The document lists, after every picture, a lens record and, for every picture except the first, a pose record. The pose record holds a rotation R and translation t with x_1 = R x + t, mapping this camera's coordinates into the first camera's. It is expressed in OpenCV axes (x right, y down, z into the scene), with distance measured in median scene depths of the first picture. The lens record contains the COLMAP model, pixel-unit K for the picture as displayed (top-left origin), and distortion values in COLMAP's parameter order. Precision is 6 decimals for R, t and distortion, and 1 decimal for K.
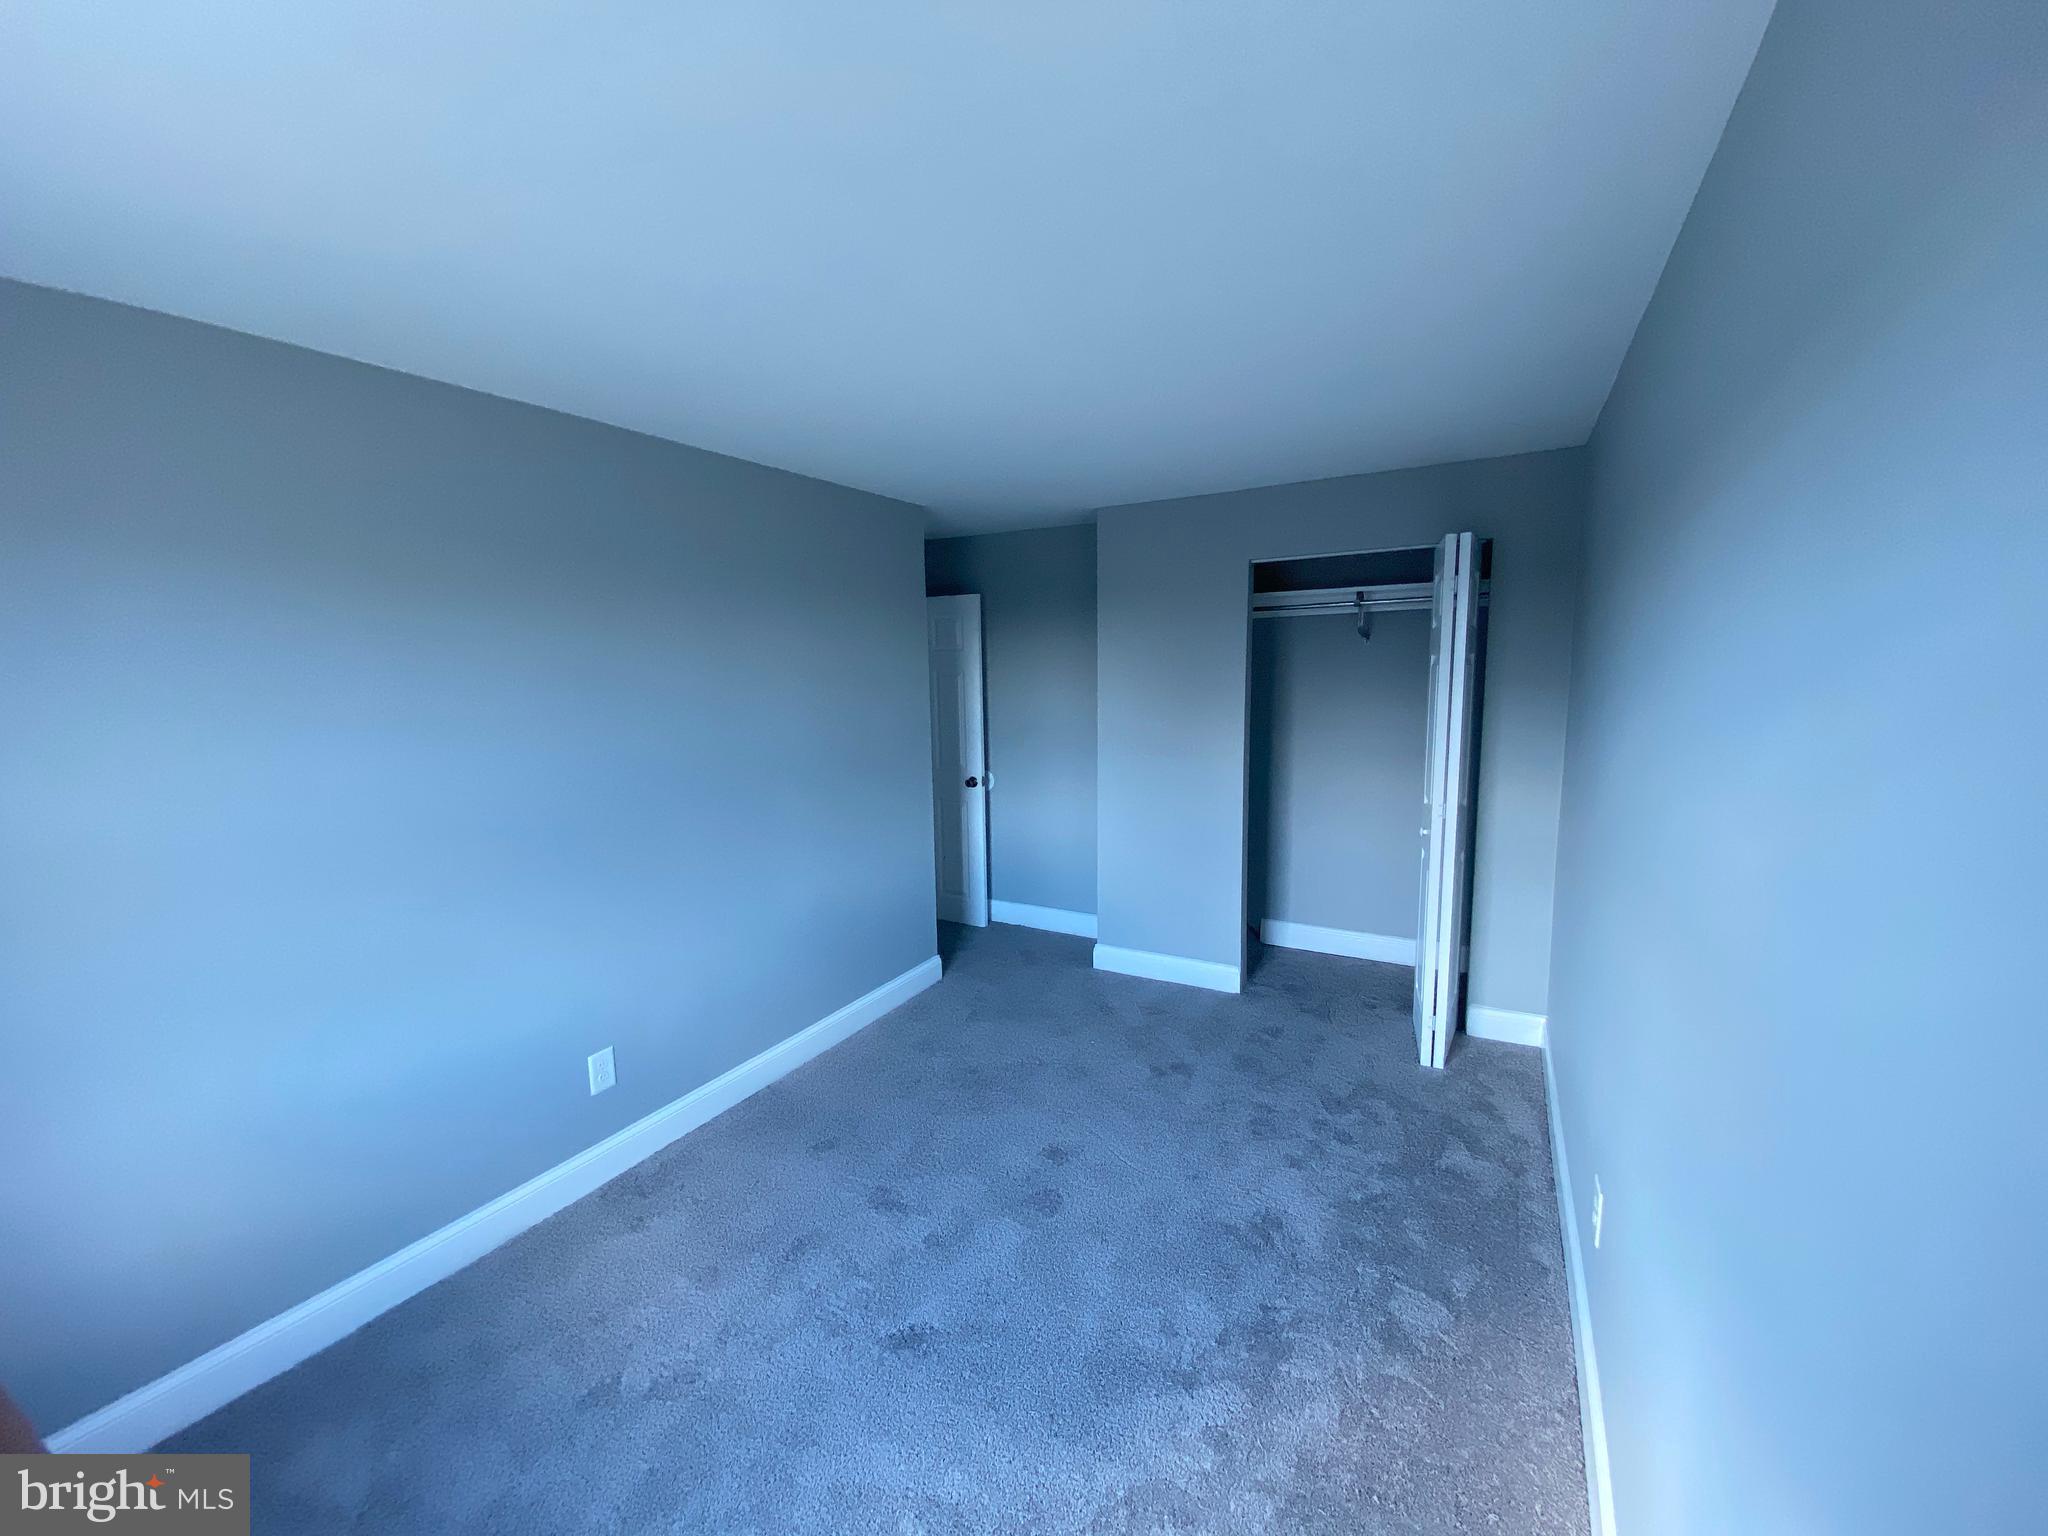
lens RADIAL K [[840.4, 0, 1009.1], [0, 840.4, 772.5], [0, 0, 1]] dist [0.001785, -0.001651]
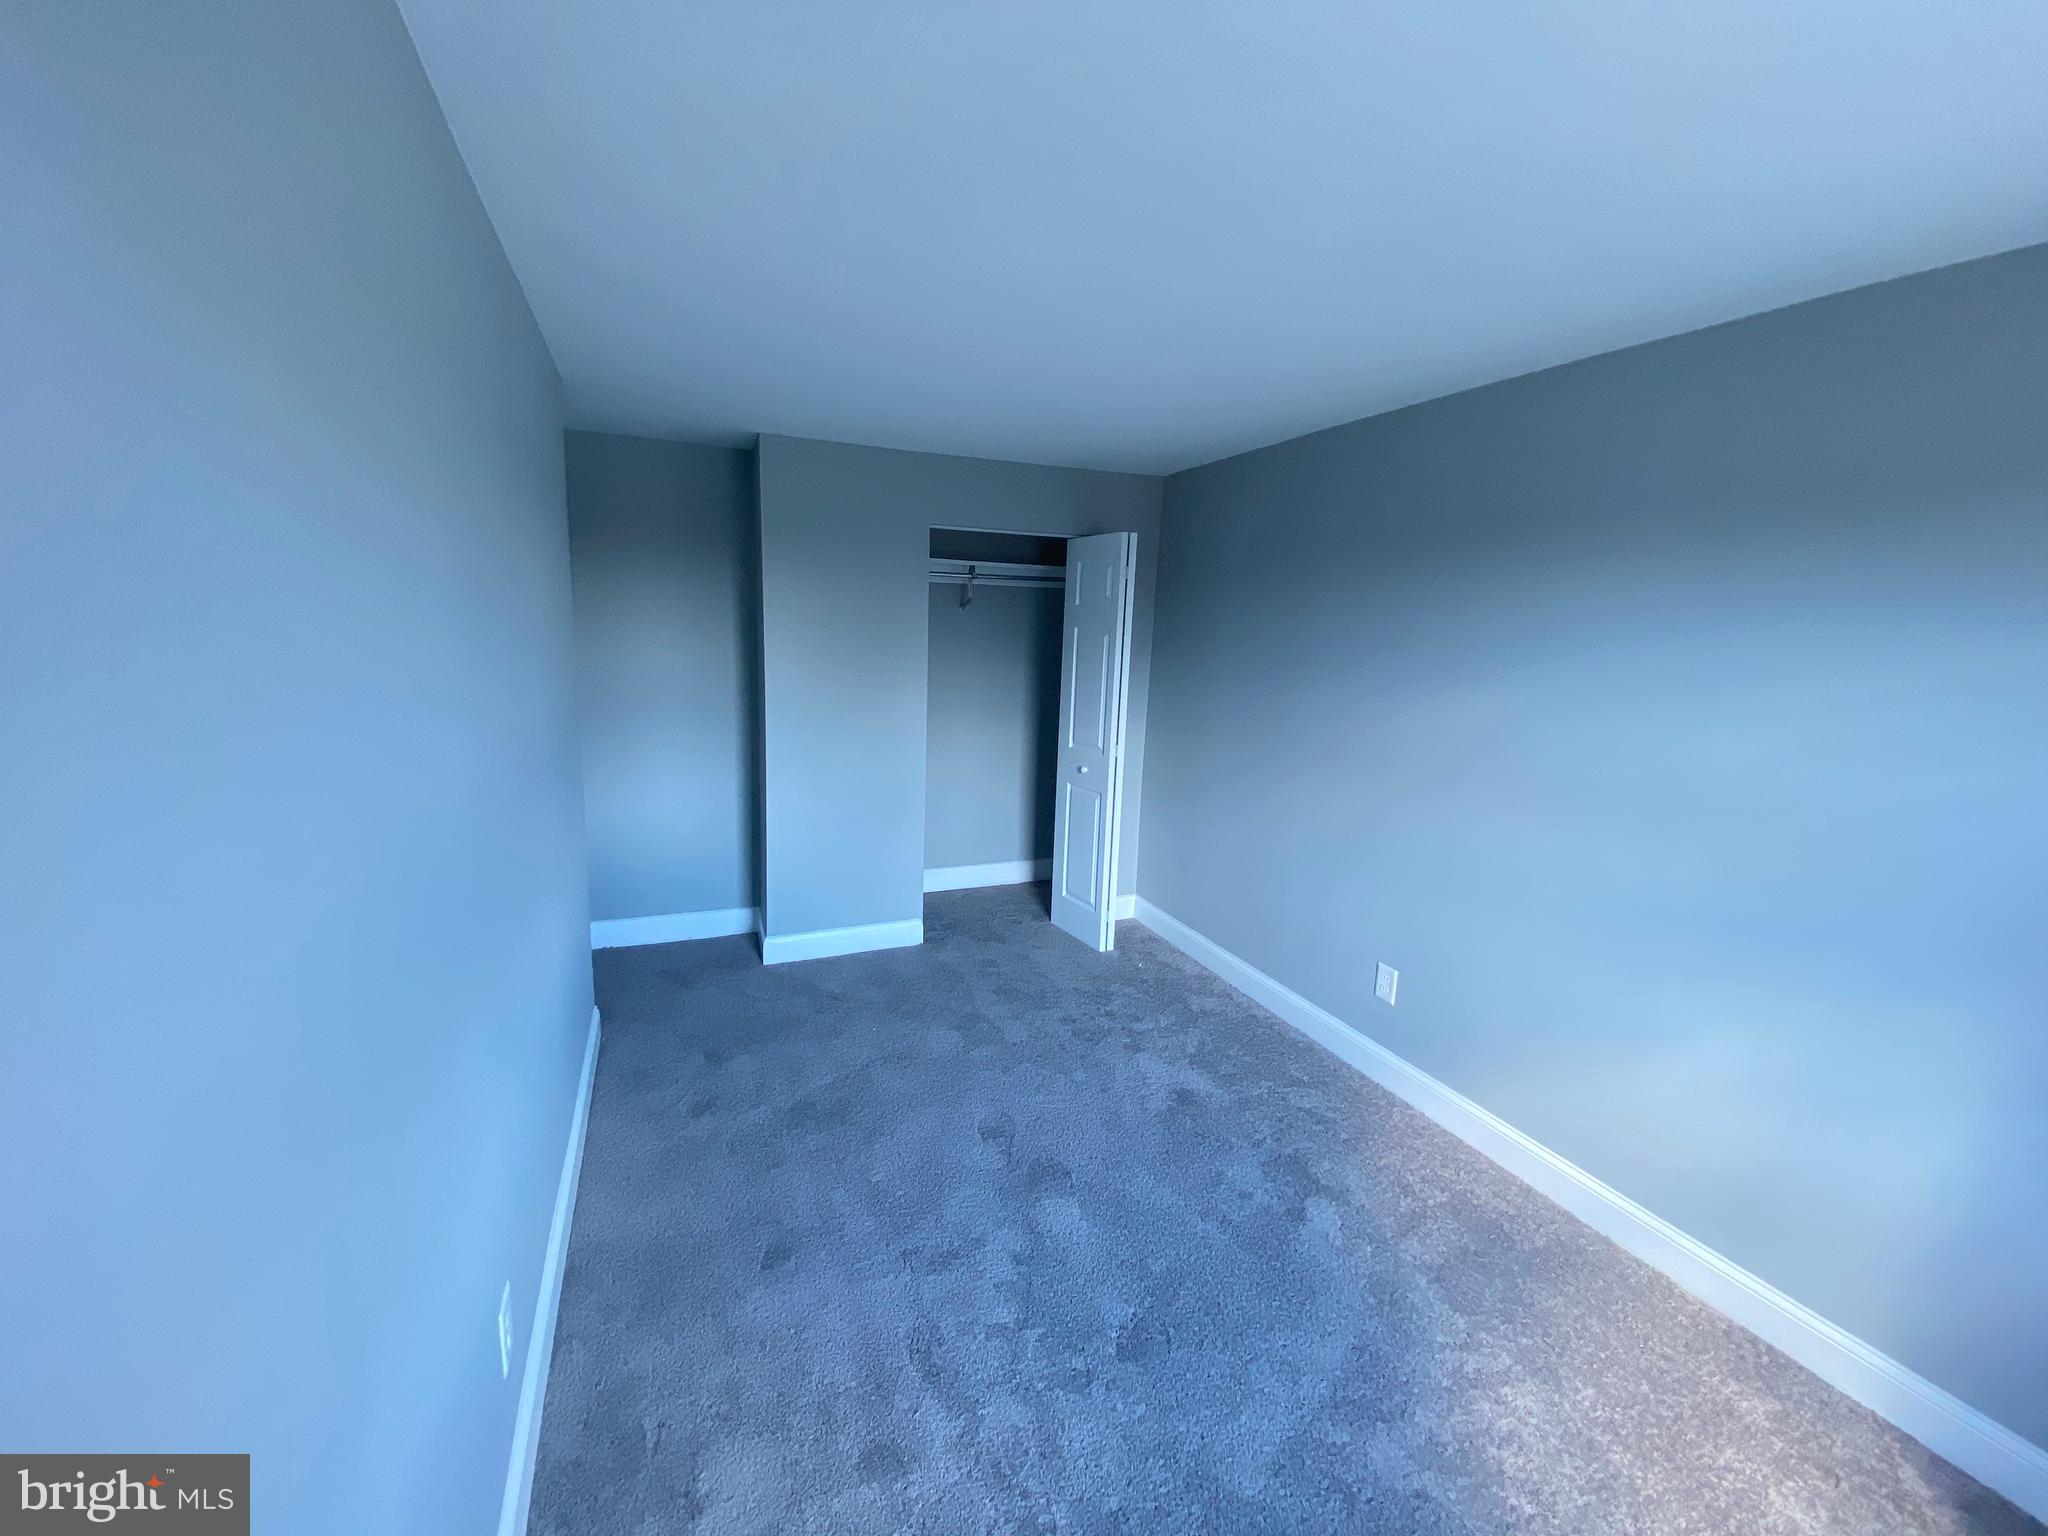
lens RADIAL K [[840.4, 0, 1006.7], [0, 840.4, 761.3], [0, 0, 1]] dist [0.001785, -0.001651]
pose [[0.624394, -0.096587, 0.775115, -0.593518], [0.065438, 0.995305, 0.071312, -0.040430], [-0.778364, 0.006195, 0.627783, 0.336346]]
